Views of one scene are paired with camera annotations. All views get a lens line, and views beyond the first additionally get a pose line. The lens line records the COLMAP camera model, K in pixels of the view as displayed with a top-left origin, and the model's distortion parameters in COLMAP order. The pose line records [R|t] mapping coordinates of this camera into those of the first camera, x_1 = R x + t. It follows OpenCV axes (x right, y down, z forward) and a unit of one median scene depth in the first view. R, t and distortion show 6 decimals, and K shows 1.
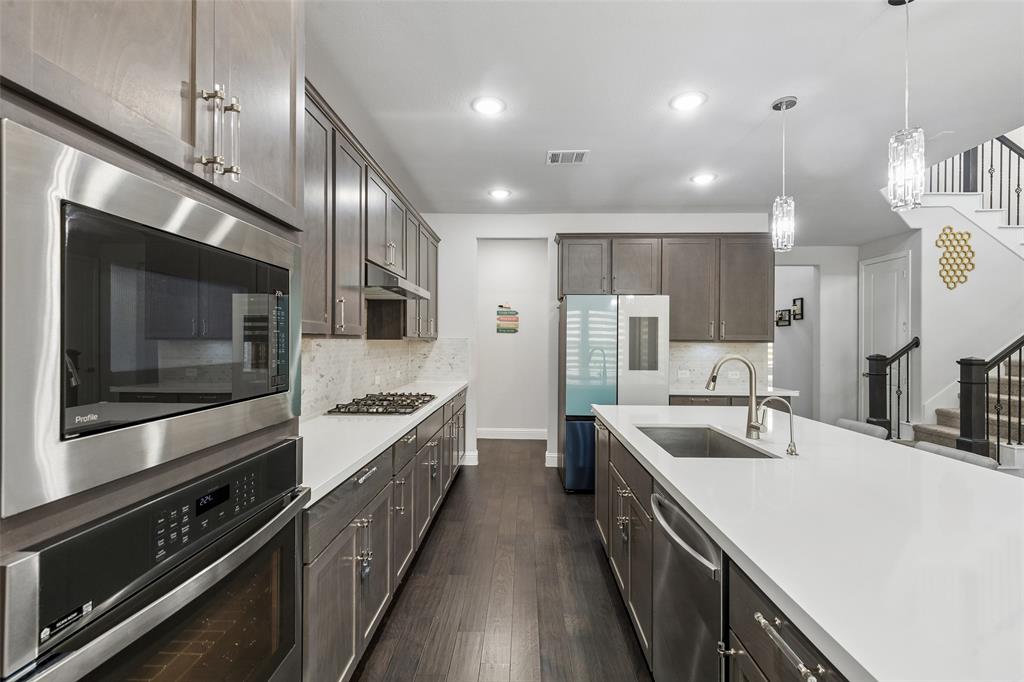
lens RADIAL K [[464.5, 0, 509.8], [0, 464.5, 339.7], [0, 0, 1]] dist [0.011067, -0.003126]
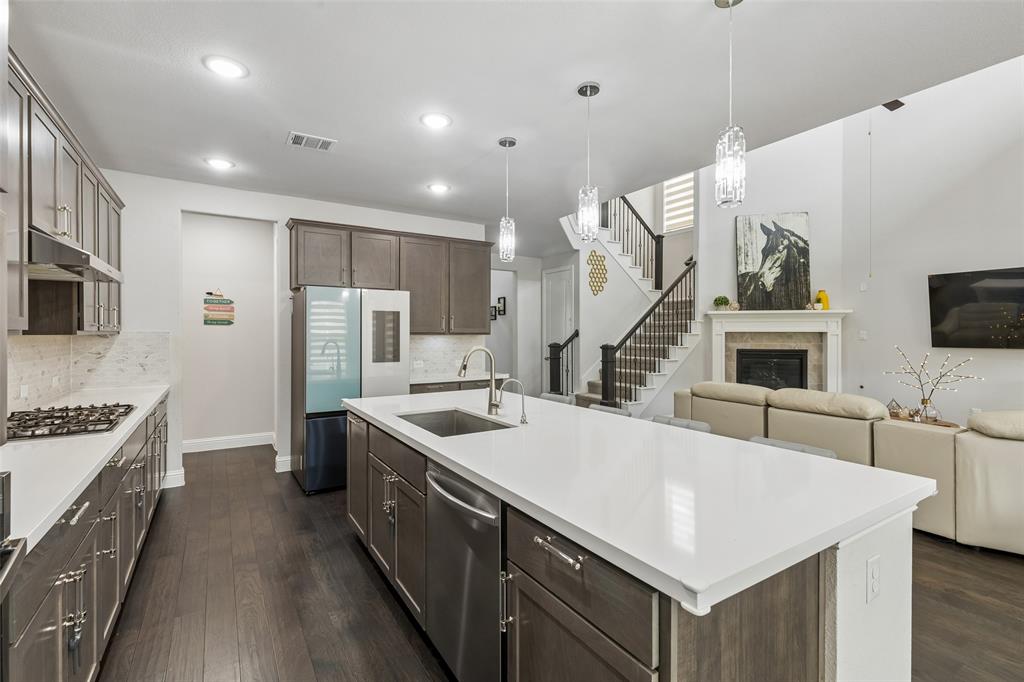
lens RADIAL K [[464.5, 0, 513.2], [0, 464.5, 332.2], [0, 0, 1]] dist [0.011067, -0.003126]
pose [[0.826427, -0.004835, 0.563023, -0.063402], [0.003573, 0.999988, 0.003343, -0.003804], [-0.563033, -0.000751, 0.826434, -0.019333]]
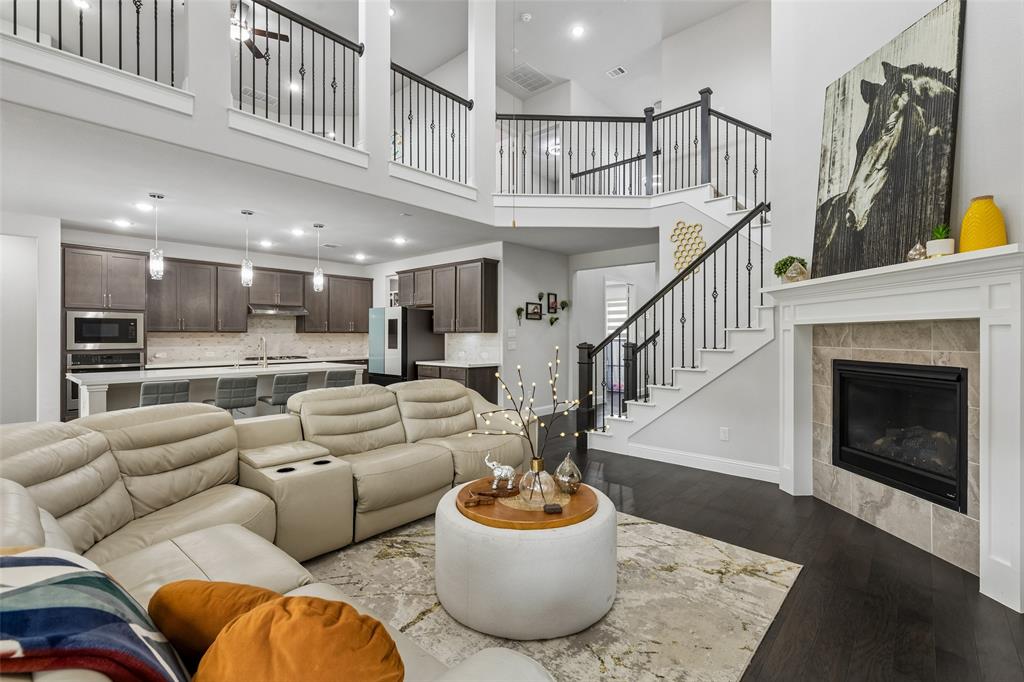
lens RADIAL K [[464.5, 0, 503.5], [0, 464.5, 334.4], [0, 0, 1]] dist [0.011067, -0.003126]
pose [[0.763412, -0.009804, -0.645837, 1.761964], [0.006611, 0.999951, -0.007364, 0.026094], [0.645878, 0.001352, 0.763440, -0.086627]]
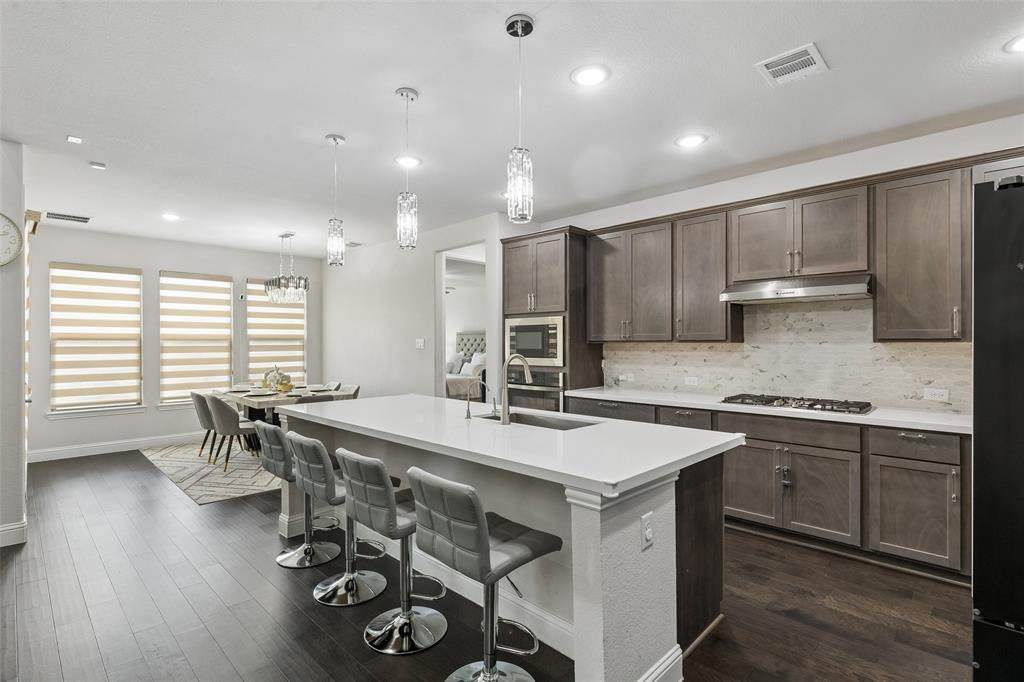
lens RADIAL K [[492.0, 0, 511.9], [0, 492.0, 343.4], [0, 0, 1]] dist [0.002006, 0.000123]
pose [[-0.684616, -0.003460, -0.728895, 0.762425], [-0.000429, 0.999990, -0.004343, 0.005108], [0.728903, -0.002660, -0.684611, 1.015903]]
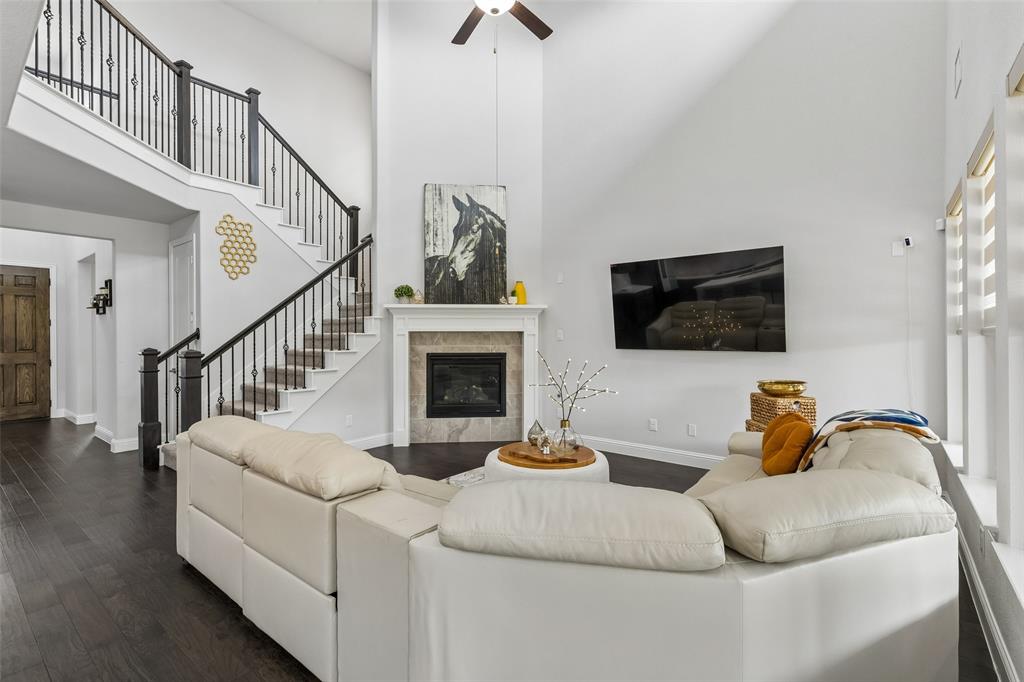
lens RADIAL K [[464.5, 0, 514.3], [0, 464.5, 336.1], [0, 0, 1]] dist [0.011067, -0.003126]
pose [[0.595251, -0.011549, 0.803457, 0.687193], [0.004524, 0.999929, 0.011022, 0.003747], [-0.803527, -0.002926, 0.595261, -0.075722]]
